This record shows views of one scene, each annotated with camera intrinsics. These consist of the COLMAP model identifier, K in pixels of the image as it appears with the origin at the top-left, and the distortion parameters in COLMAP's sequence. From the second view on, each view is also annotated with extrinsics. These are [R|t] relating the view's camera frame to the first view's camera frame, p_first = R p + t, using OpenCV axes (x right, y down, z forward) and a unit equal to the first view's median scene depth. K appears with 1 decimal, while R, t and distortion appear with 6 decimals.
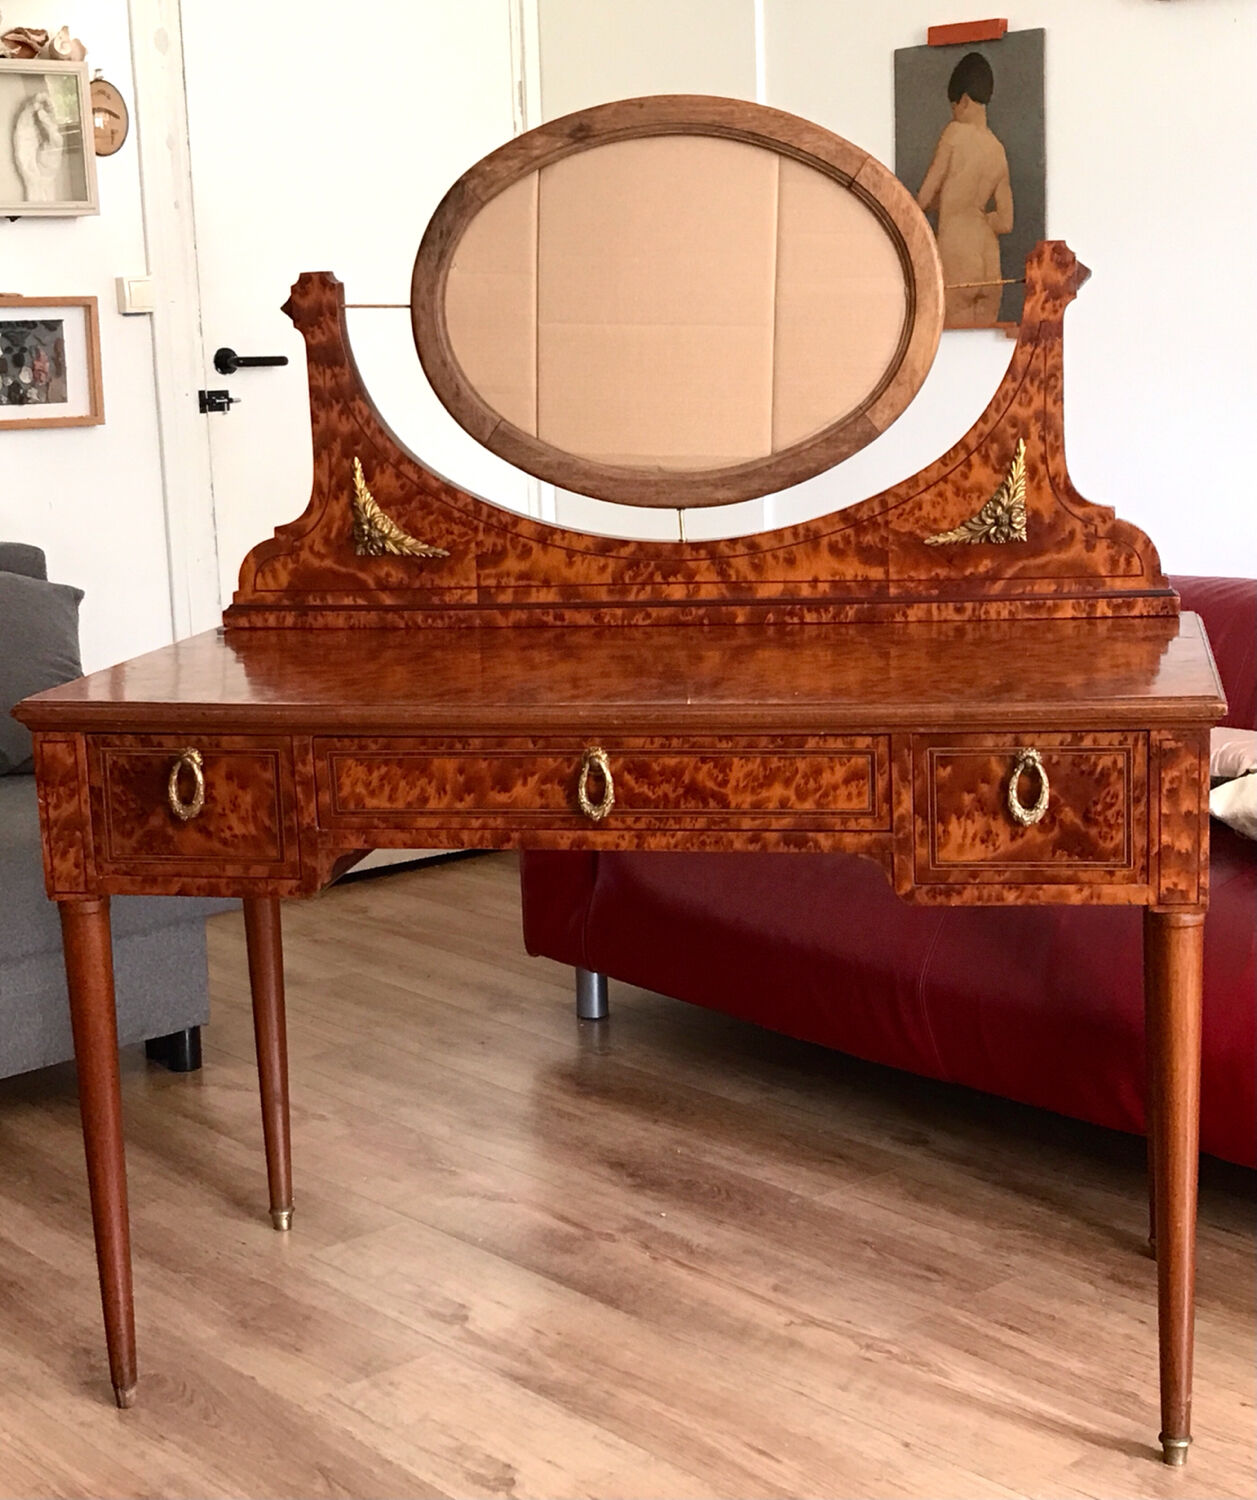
lens RADIAL K [[2446.6, 0, 630.2], [0, 2446.6, 797.7], [0, 0, 1]] dist [0.150759, -0.049144]
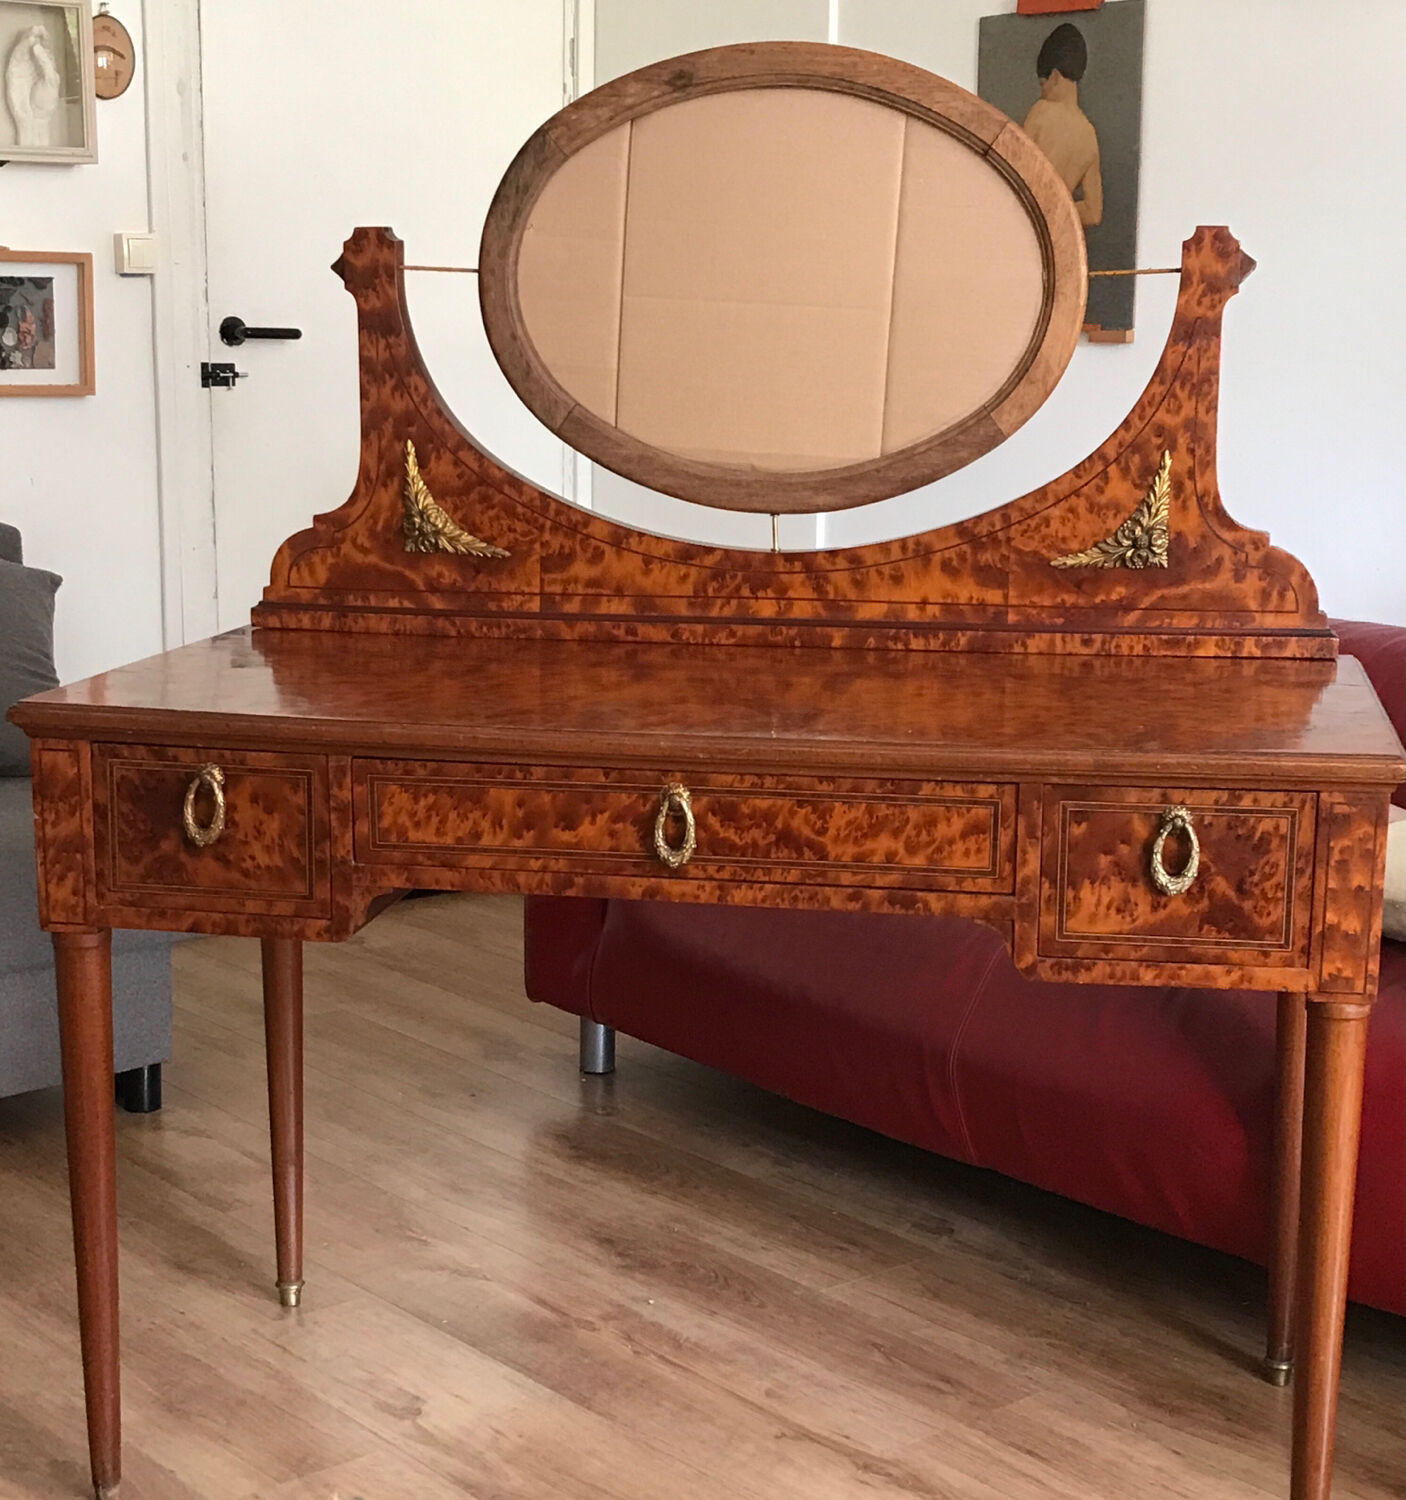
lens RADIAL K [[2561.6, 0, 672.5], [0, 2561.6, 860.3], [0, 0, 1]] dist [0.171877, -0.445290]
pose [[0.999098, 0.042047, 0.005877, -0.017048], [-0.042132, 0.998994, 0.015329, -0.006235], [-0.005226, -0.015563, 0.999865, 0.076102]]
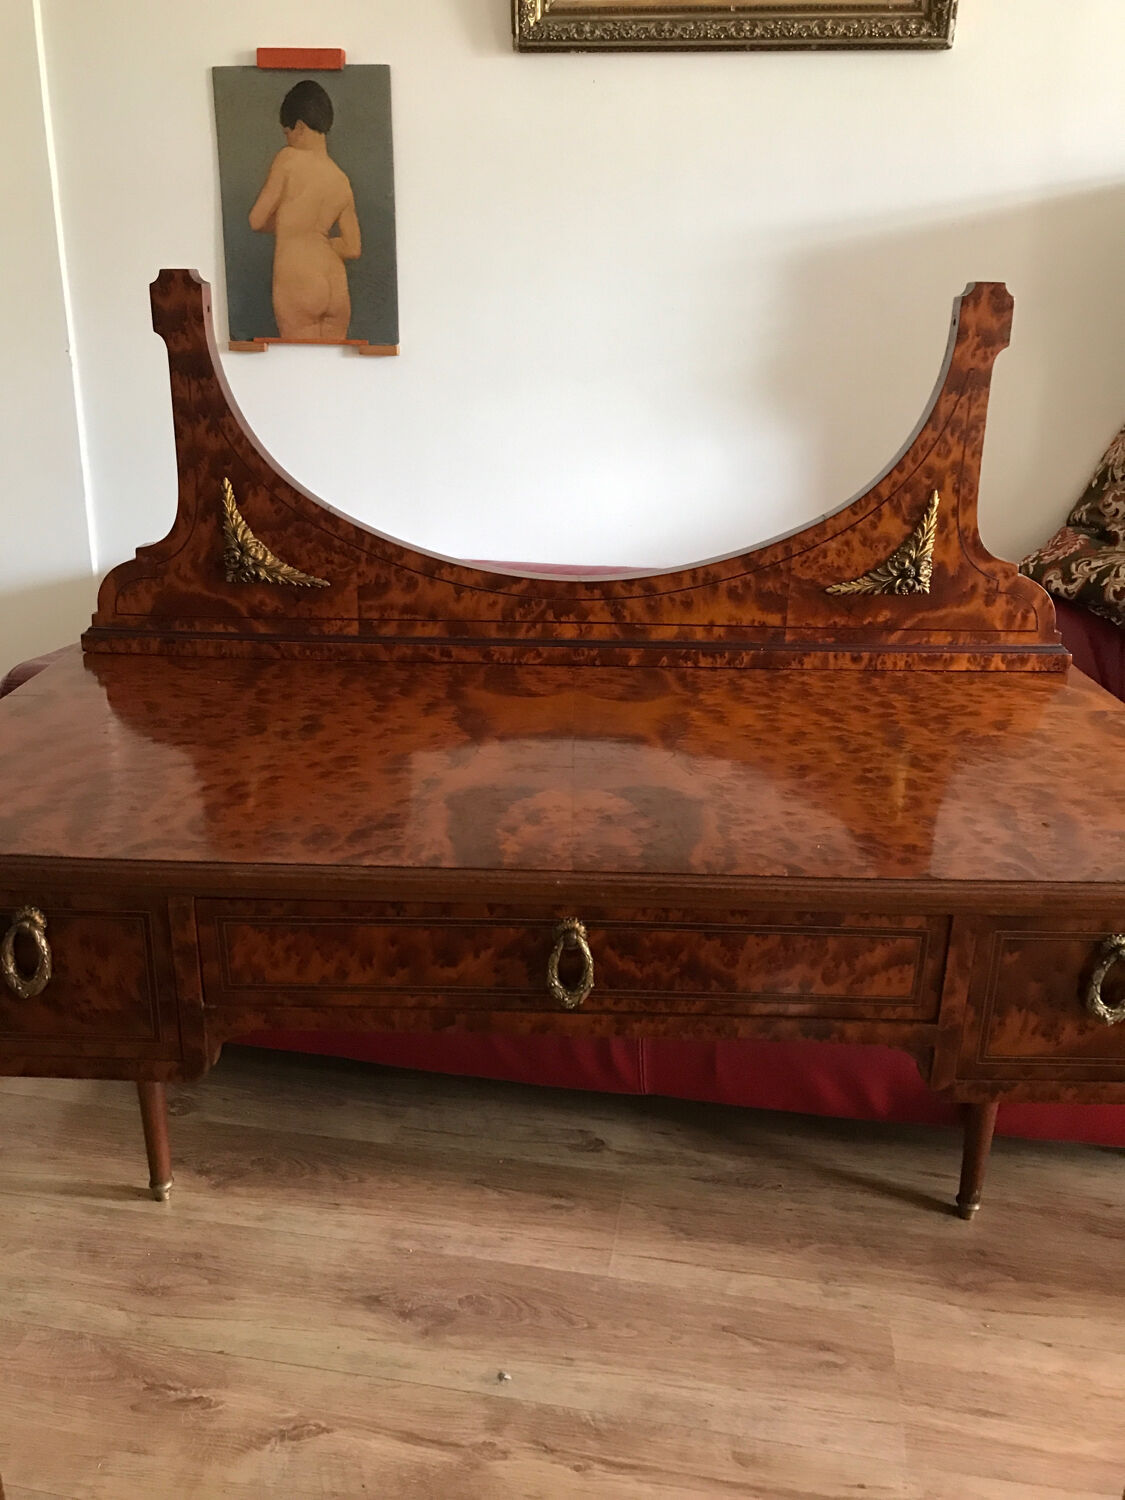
lens RADIAL K [[1234.6, 0, 557.8], [0, 1234.6, 738.8], [0, 0, 1]] dist [0.118821, -0.409359]
pose [[0.984297, -0.006614, 0.176396, -0.075785], [-0.017742, 0.990531, 0.136138, -0.113328], [-0.175626, -0.137129, 0.974859, 0.535816]]
